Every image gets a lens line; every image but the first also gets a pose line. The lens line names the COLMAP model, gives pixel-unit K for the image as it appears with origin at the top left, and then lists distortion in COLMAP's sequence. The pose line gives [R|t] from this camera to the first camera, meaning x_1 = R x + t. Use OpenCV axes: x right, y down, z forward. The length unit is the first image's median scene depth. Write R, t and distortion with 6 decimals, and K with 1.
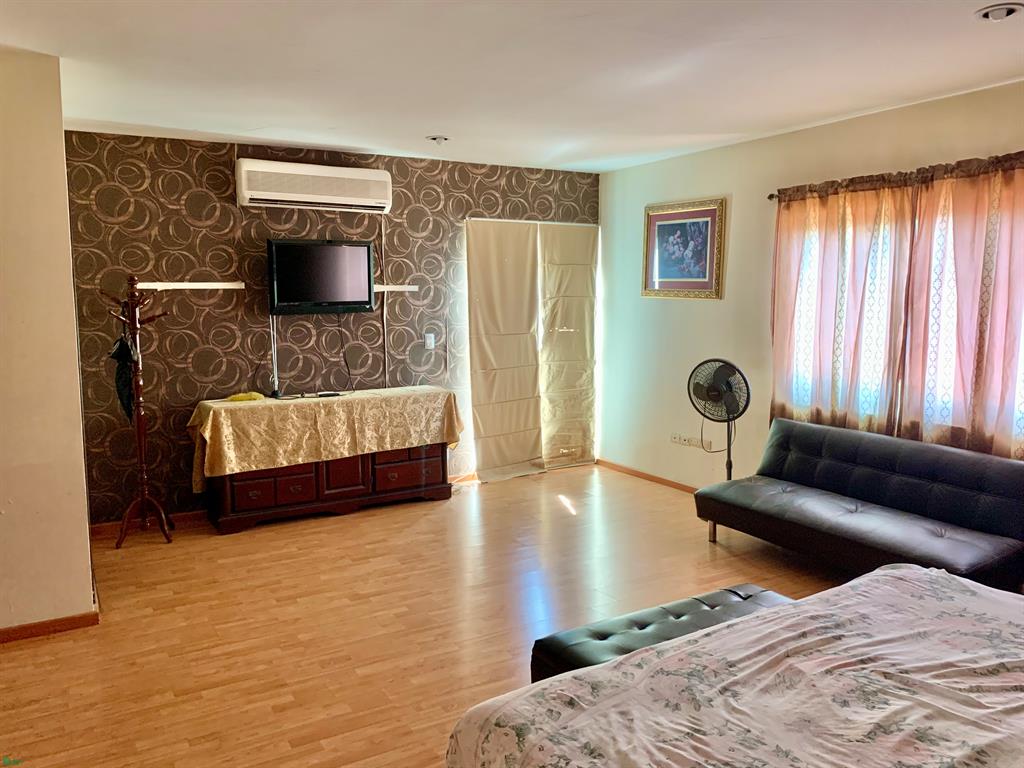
lens RADIAL K [[777.6, 0, 512.0], [0, 777.6, 384.0], [0, 0, 1]] dist [-0.001020, -0.002970]
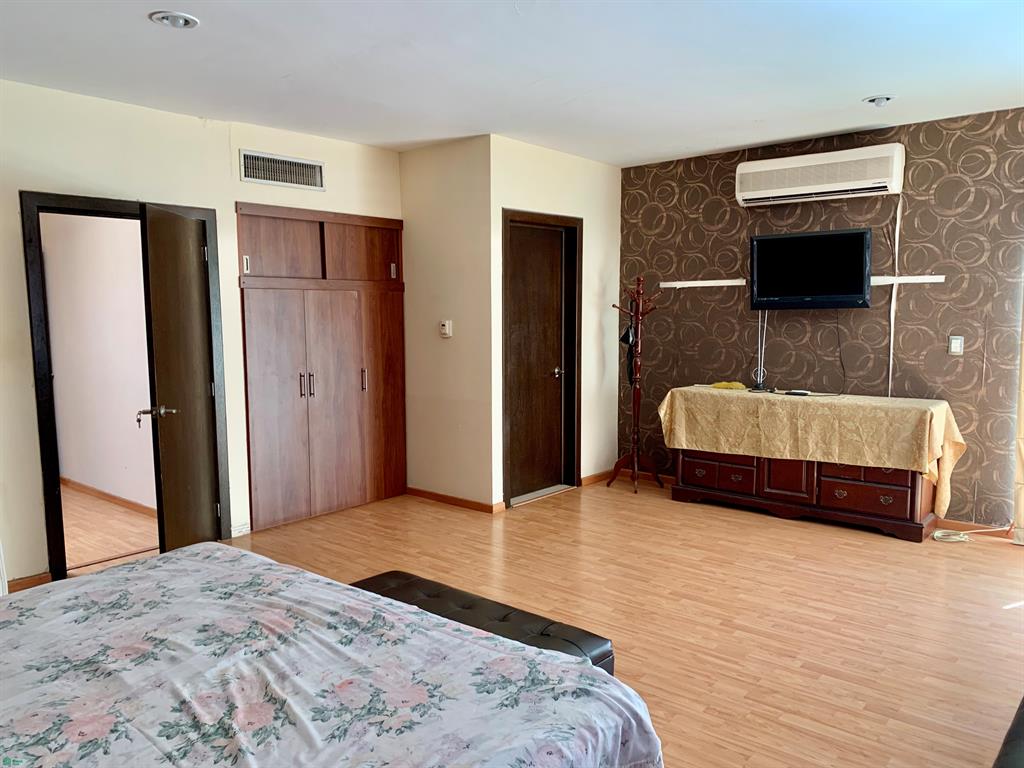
lens RADIAL K [[786.4, 0, 512.0], [0, 786.4, 384.0], [0, 0, 1]] dist [0.100276, -0.148014]
pose [[0.316901, 0.102268, -0.942929, 0.601620], [-0.098639, 0.992332, 0.074476, -0.037707], [0.943316, 0.069408, 0.324559, 0.359328]]
